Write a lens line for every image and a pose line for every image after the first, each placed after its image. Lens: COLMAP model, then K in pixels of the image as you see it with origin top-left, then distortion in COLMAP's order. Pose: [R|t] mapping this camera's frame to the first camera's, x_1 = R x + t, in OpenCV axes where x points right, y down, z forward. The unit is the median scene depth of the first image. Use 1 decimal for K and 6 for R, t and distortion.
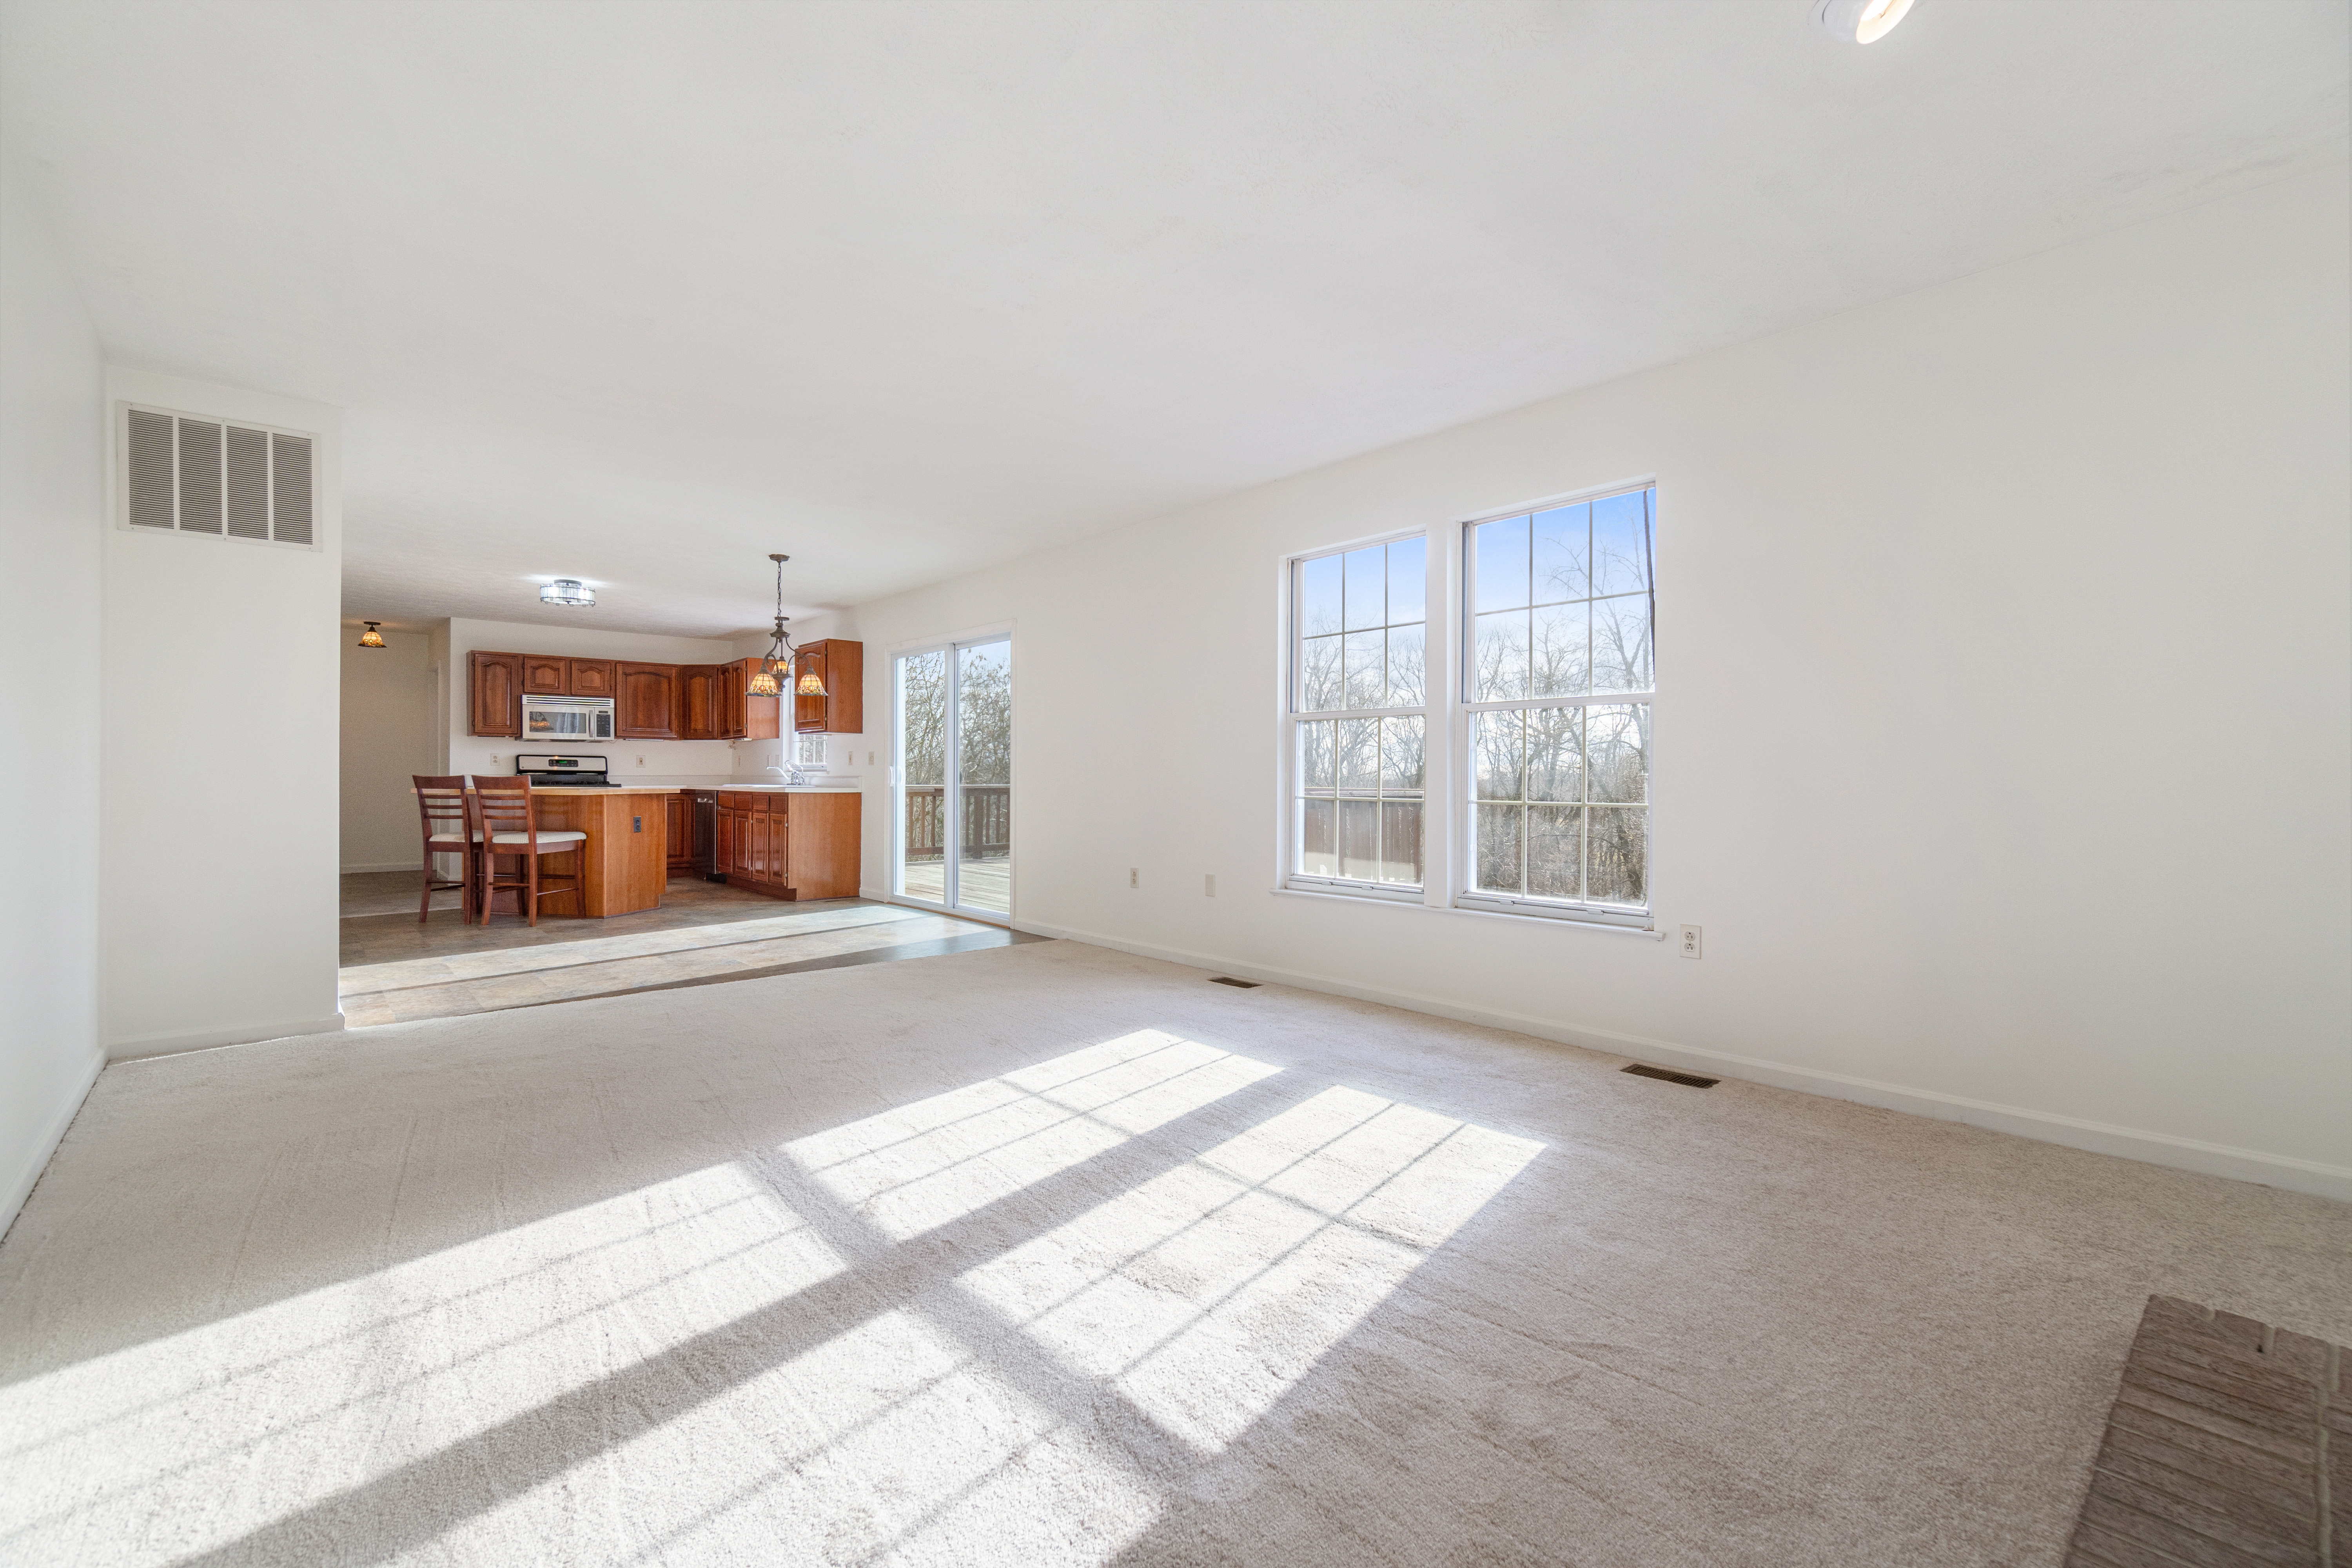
lens RADIAL K [[1017.2, 0, 1165.2], [0, 1017.2, 783.6], [0, 0, 1]] dist [0.003079, -0.000529]
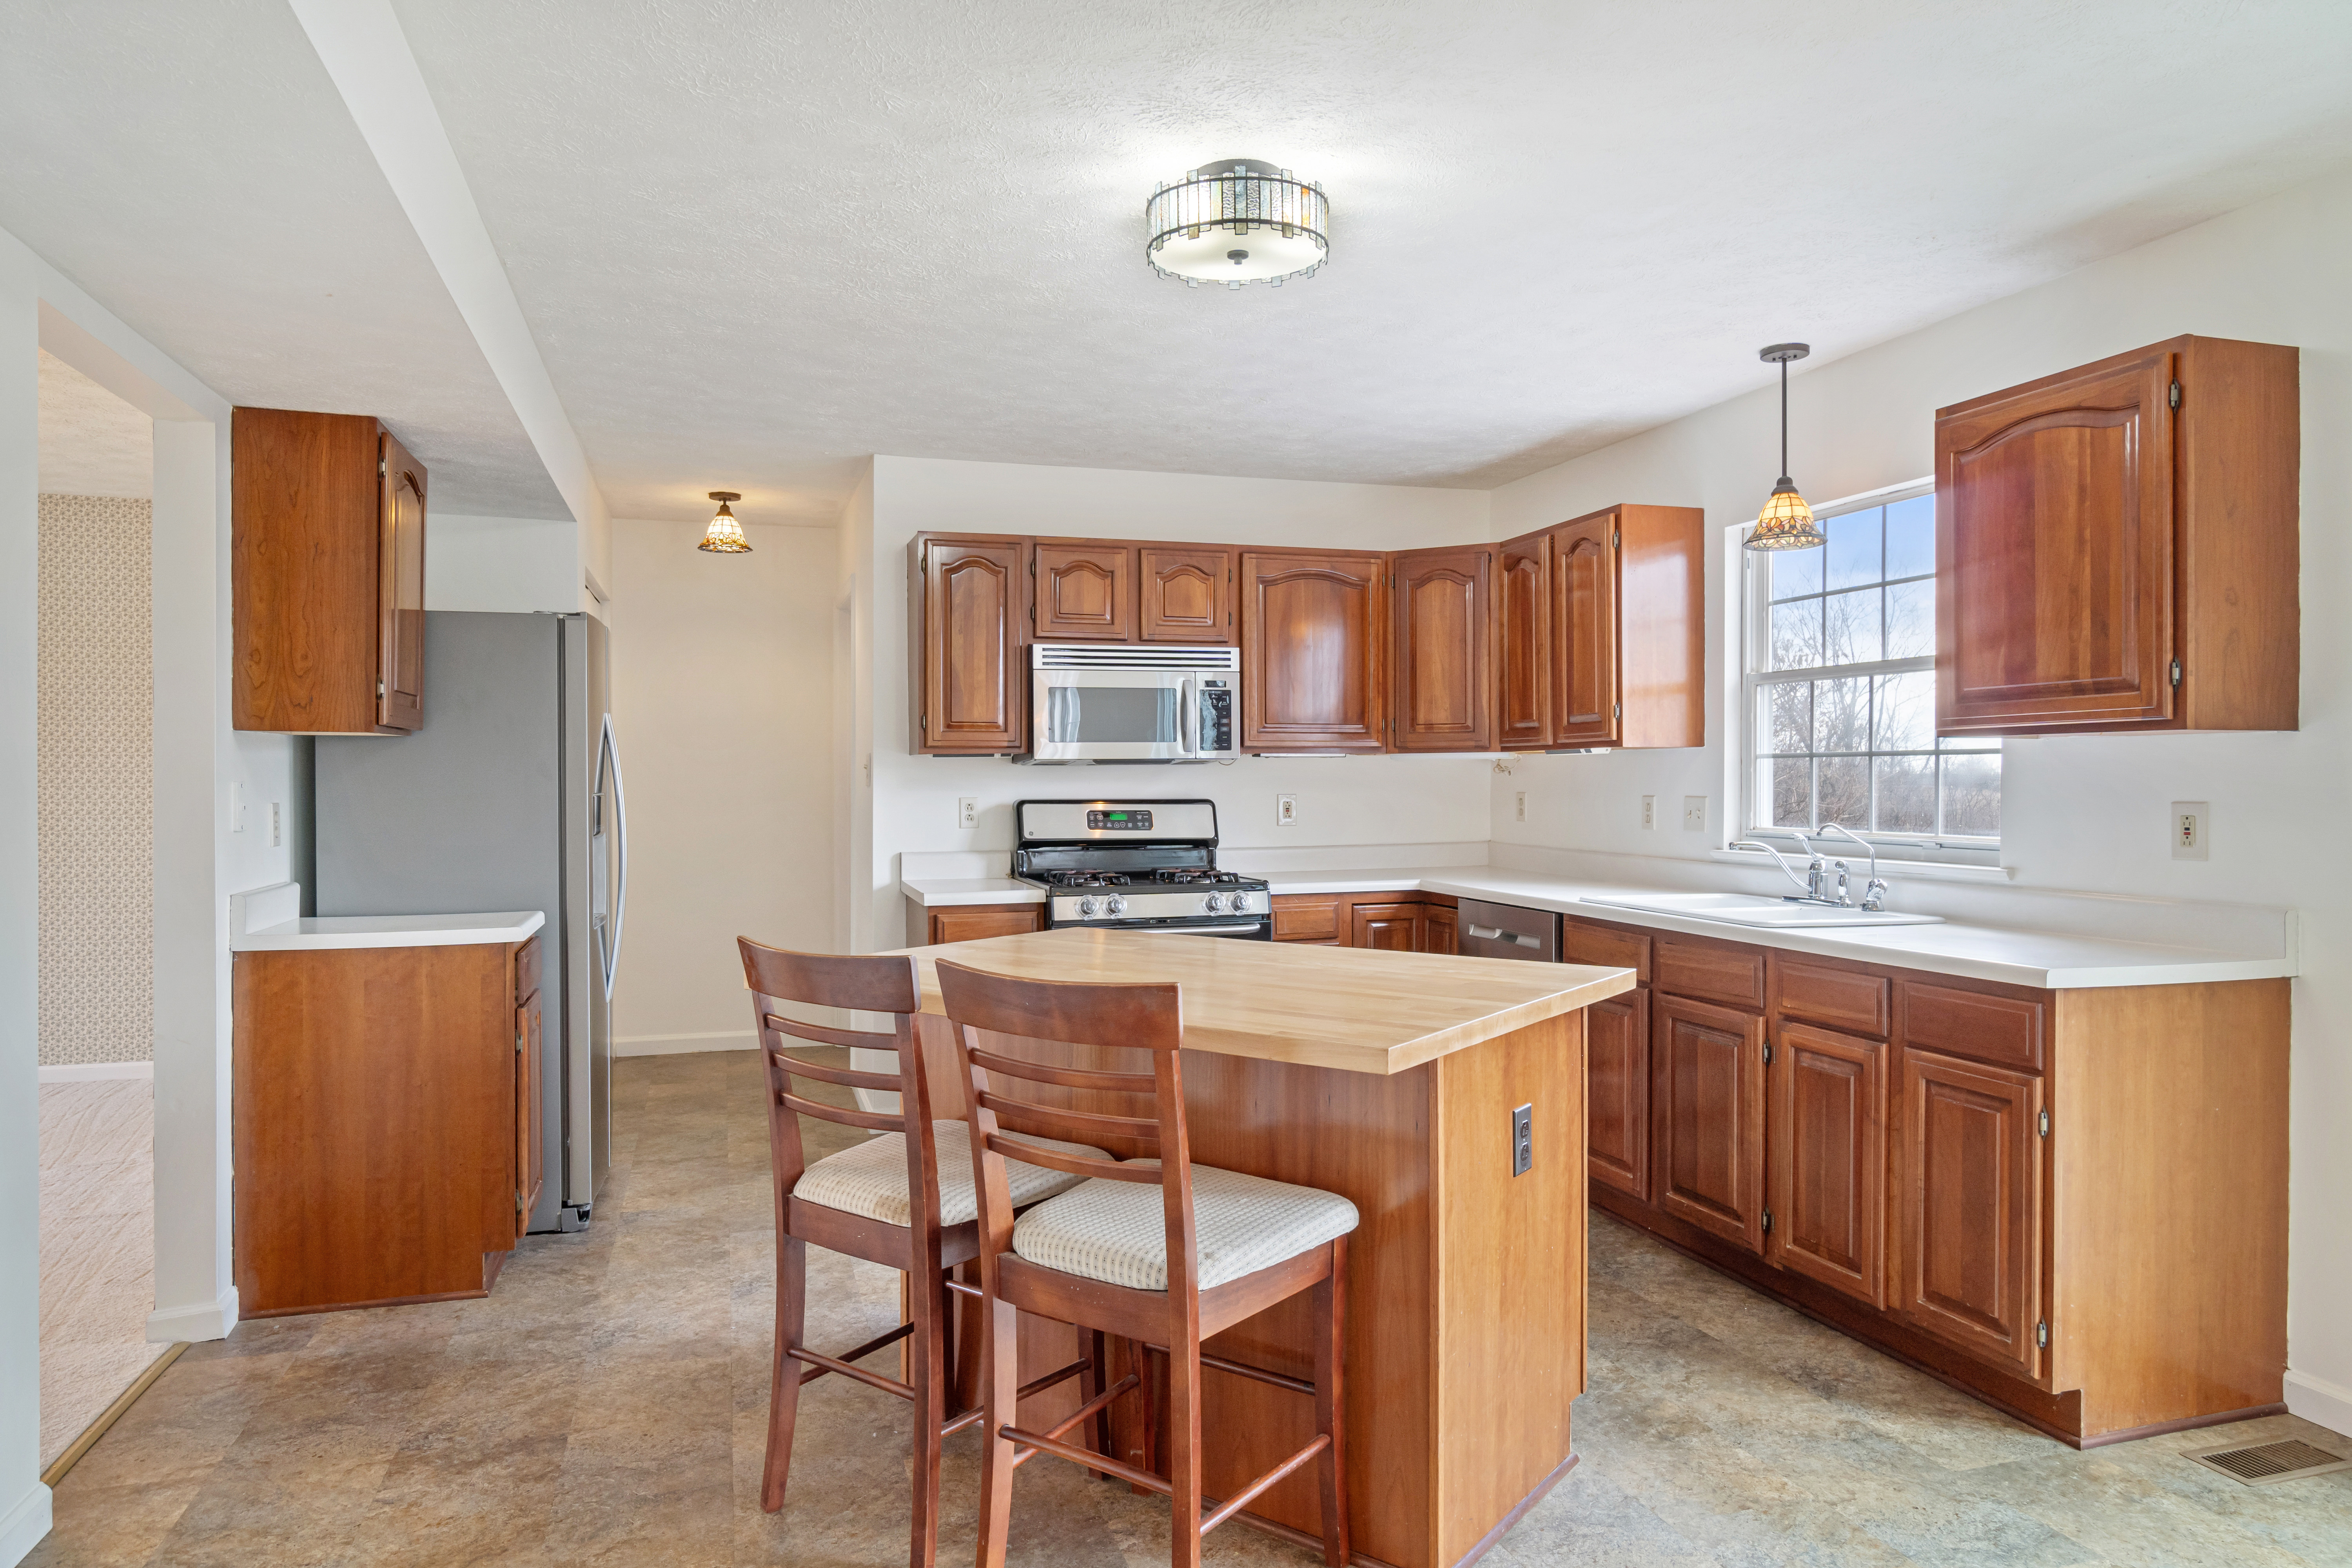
lens RADIAL K [[1434.0, 0, 1188.6], [0, 1434.0, 790.0], [0, 0, 1]] dist [-0.006257, 0.008135]
pose [[0.919087, -0.003173, -0.394042, -0.370081], [0.004741, 0.999984, 0.003006, -0.034534], [0.394026, -0.004631, 0.919088, 0.535871]]
